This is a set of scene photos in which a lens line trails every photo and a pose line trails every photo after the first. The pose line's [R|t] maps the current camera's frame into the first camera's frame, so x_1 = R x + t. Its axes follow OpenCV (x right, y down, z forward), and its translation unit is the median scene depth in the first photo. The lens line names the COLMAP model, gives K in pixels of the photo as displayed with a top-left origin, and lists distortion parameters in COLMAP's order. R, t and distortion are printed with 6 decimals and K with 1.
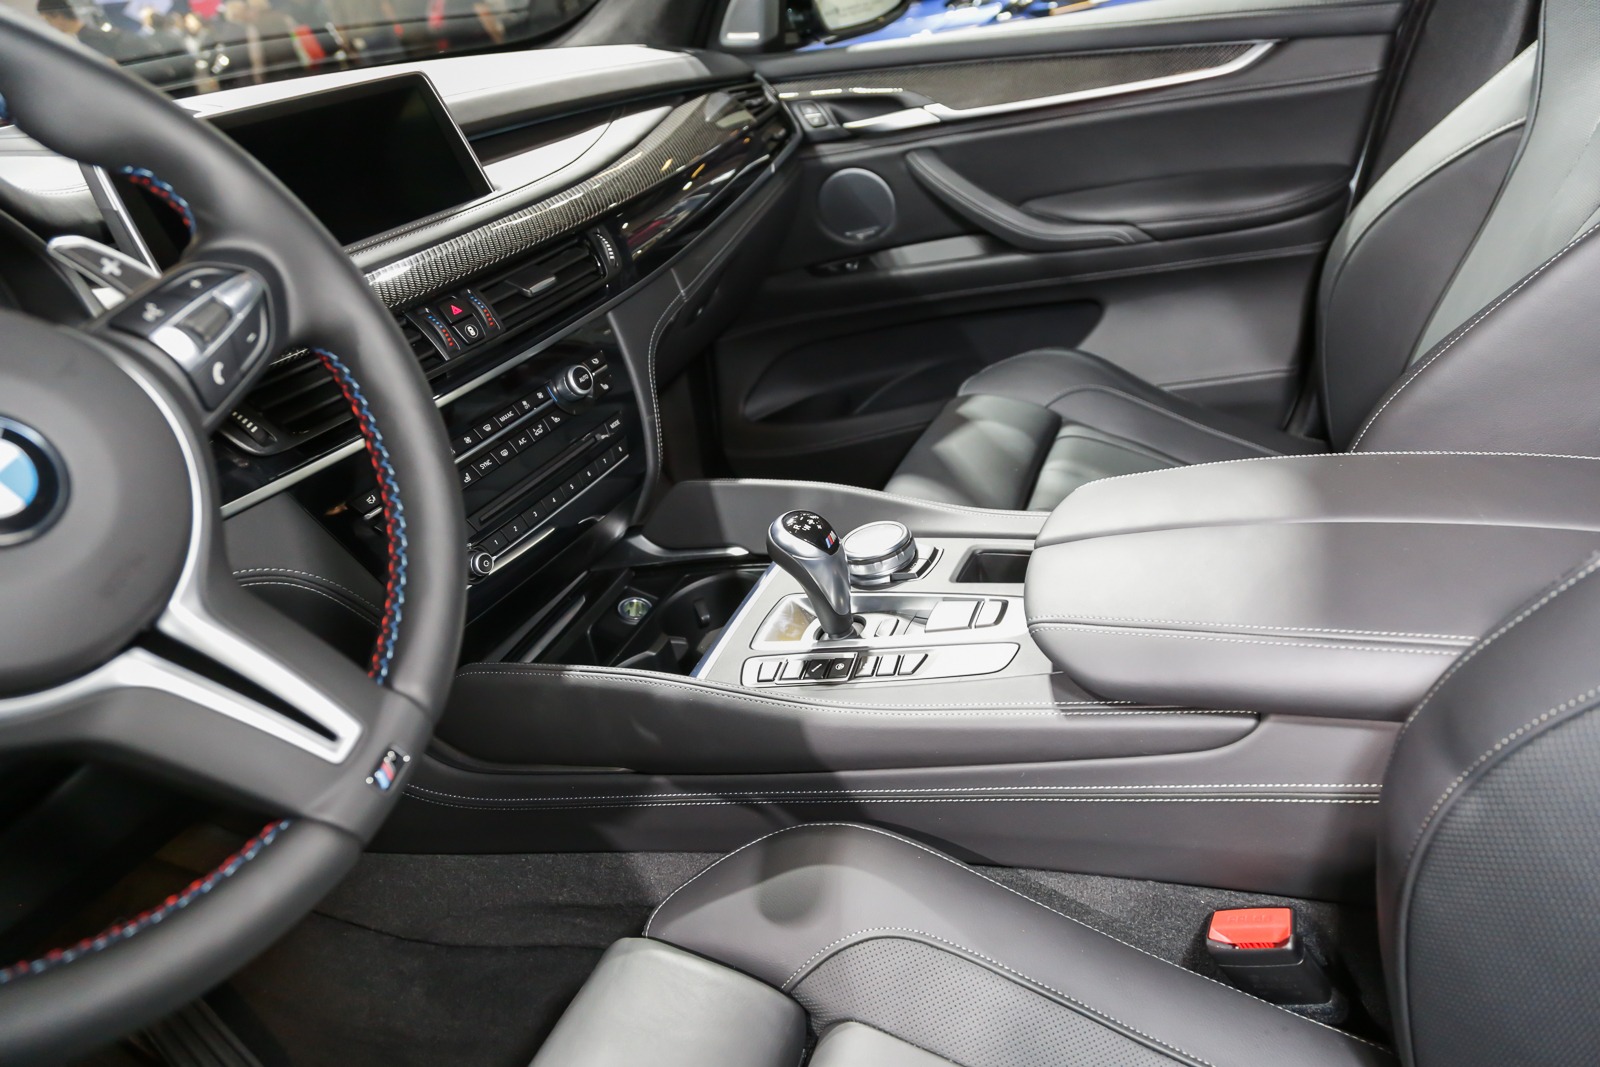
lens RADIAL K [[1032.4, 0, 799.0], [0, 1032.4, 534.6], [0, 0, 1]] dist [-0.006655, 0.008675]
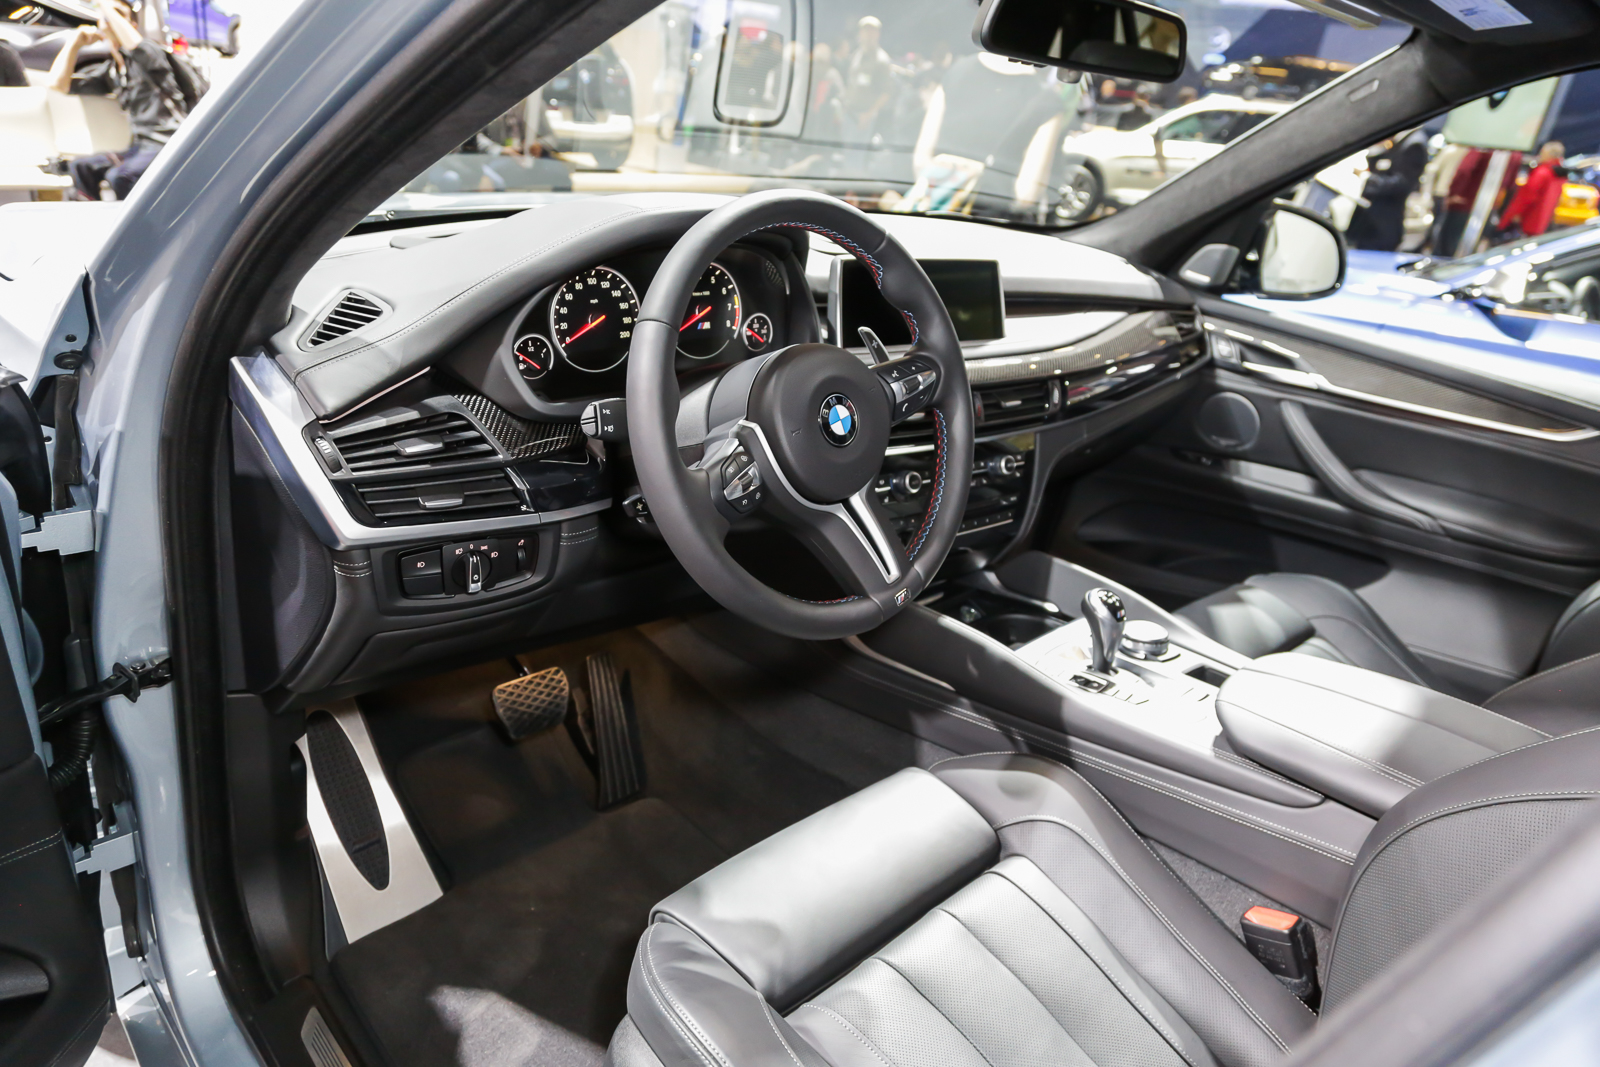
lens RADIAL K [[1032.4, 0, 809.5], [0, 1032.4, 534.5], [0, 0, 1]] dist [-0.006655, 0.008675]
pose [[0.878327, 0.403329, -0.256646, -0.019744], [-0.424643, 0.904819, -0.031310, 0.089488], [0.219590, 0.136484, 0.965998, -0.416160]]
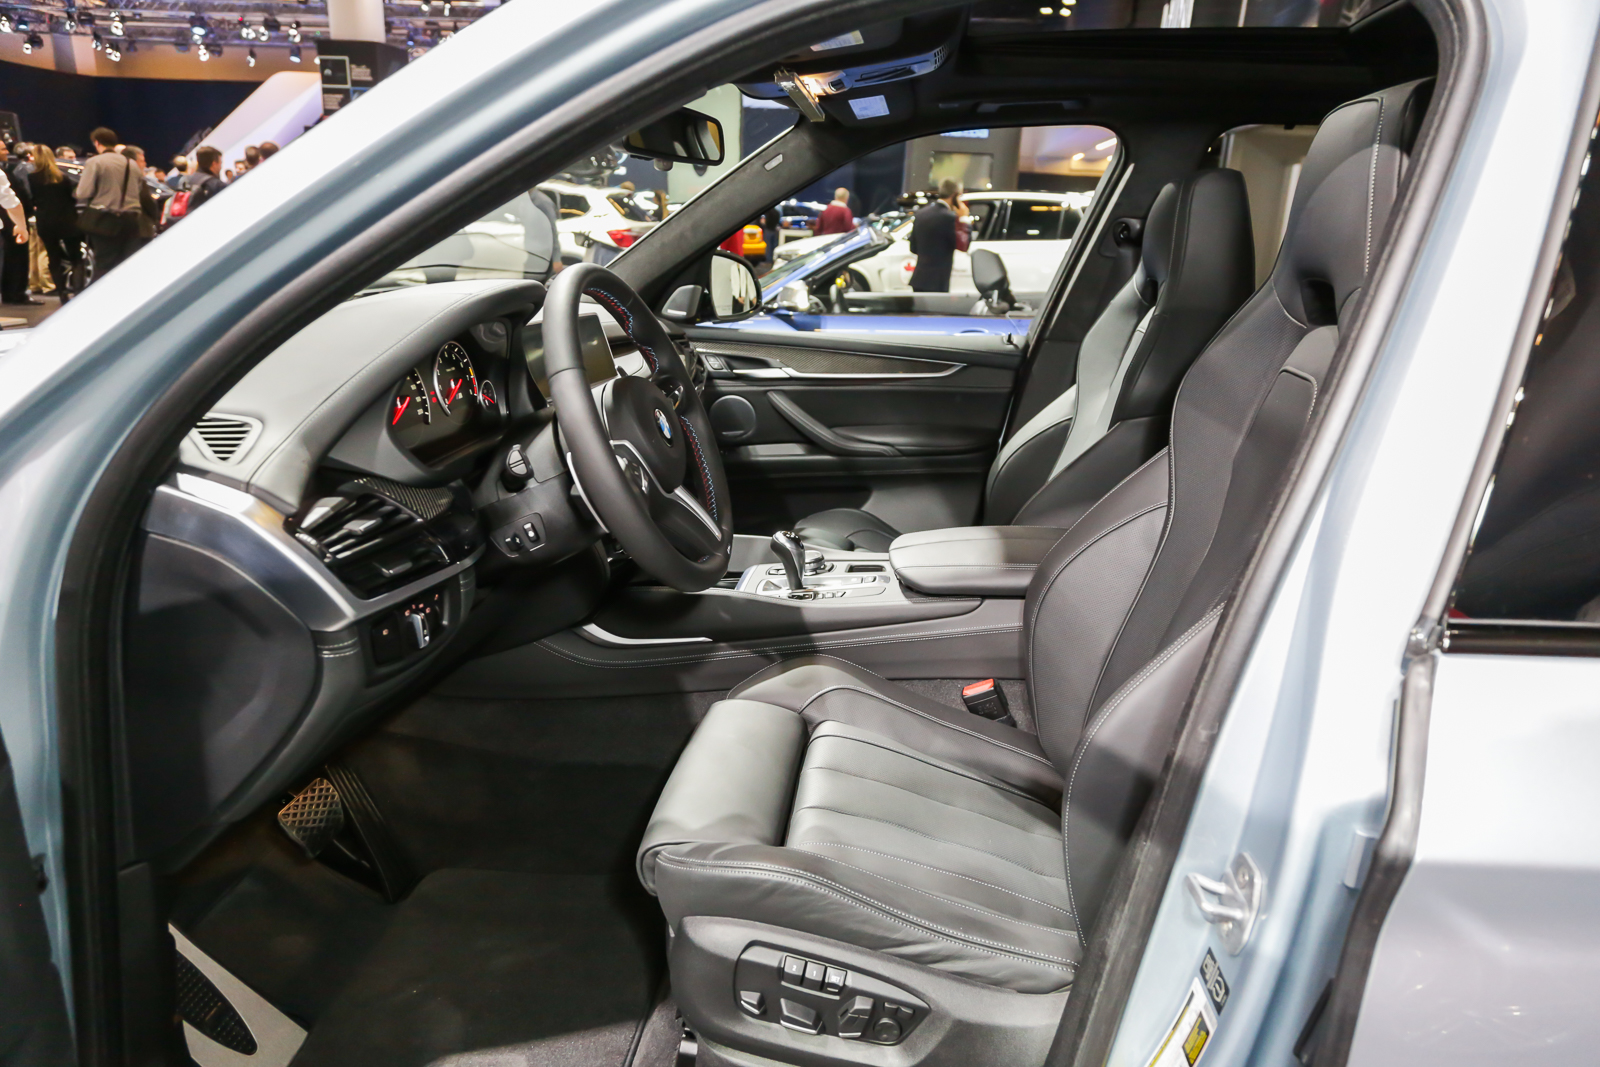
lens RADIAL K [[1032.4, 0, 806.9], [0, 1032.4, 532.2], [0, 0, 1]] dist [-0.006655, 0.008675]
pose [[0.945745, 0.107178, 0.306723, -0.377932], [-0.031006, 0.969489, -0.243164, 0.307914], [-0.323427, 0.220461, 0.920213, -0.621503]]
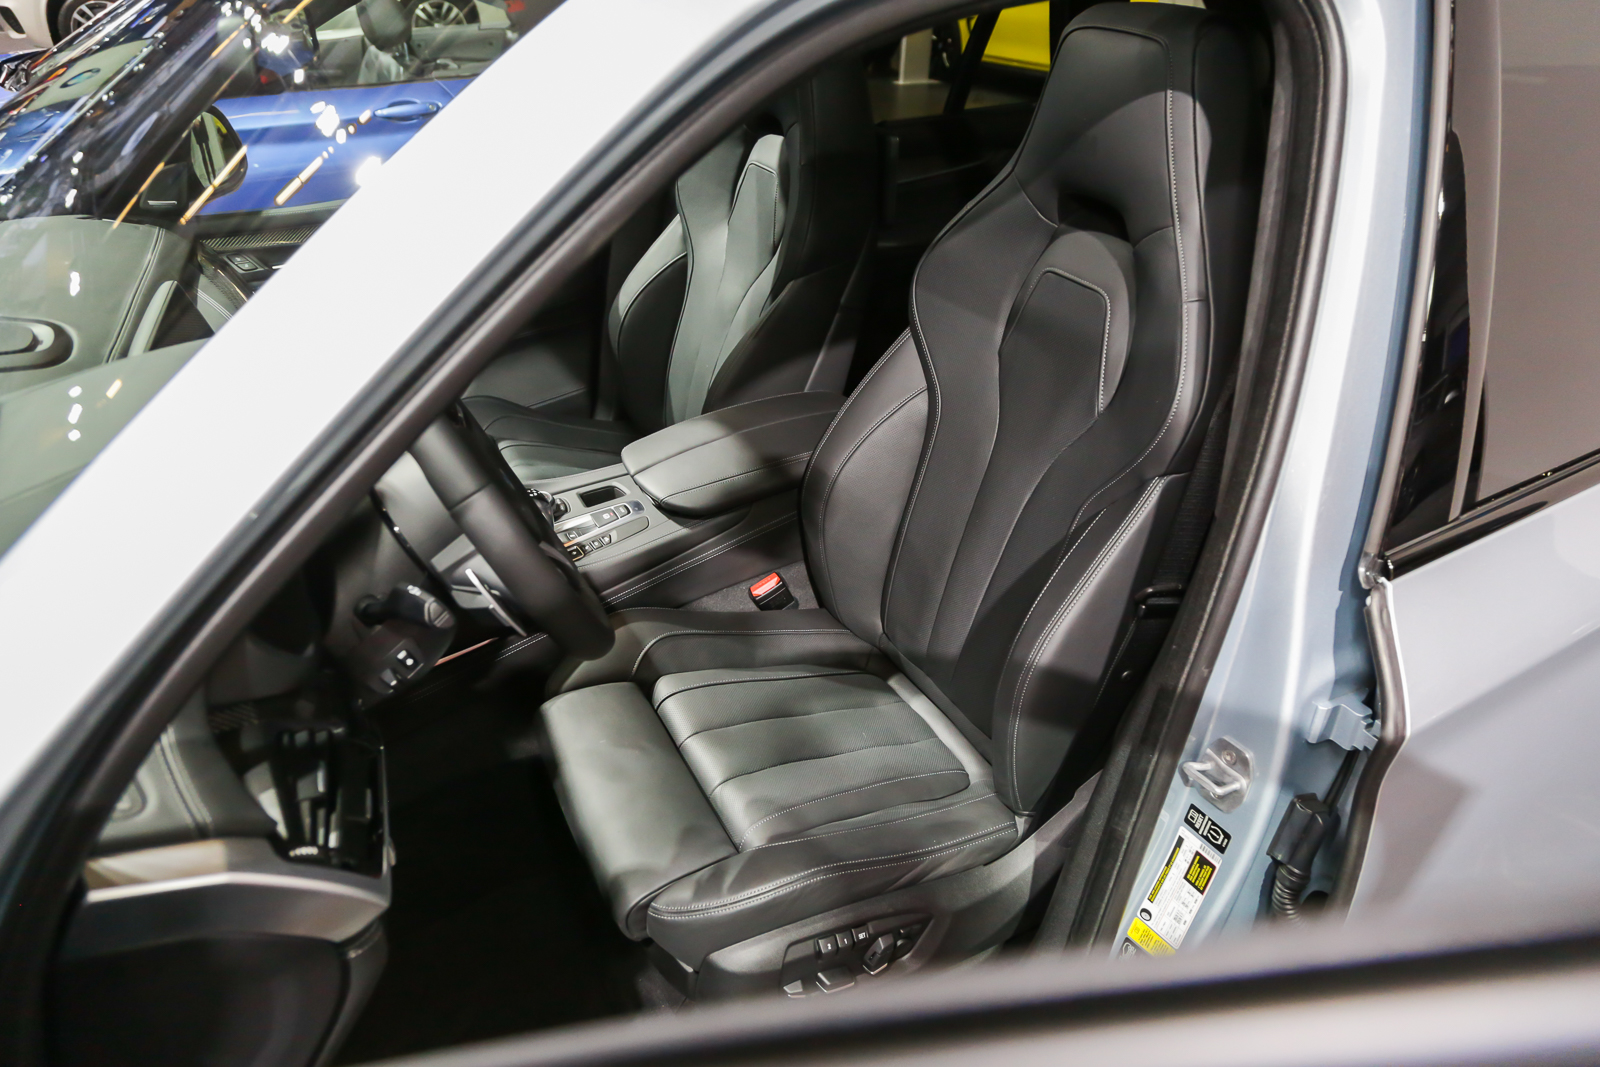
lens RADIAL K [[1032.4, 0, 804.3], [0, 1032.4, 536.5], [0, 0, 1]] dist [-0.006655, 0.008675]
pose [[0.628806, -0.259913, 0.732836, -0.671907], [0.281470, 0.954648, 0.097068, 0.014747], [-0.724829, 0.145234, 0.673446, -0.418088]]
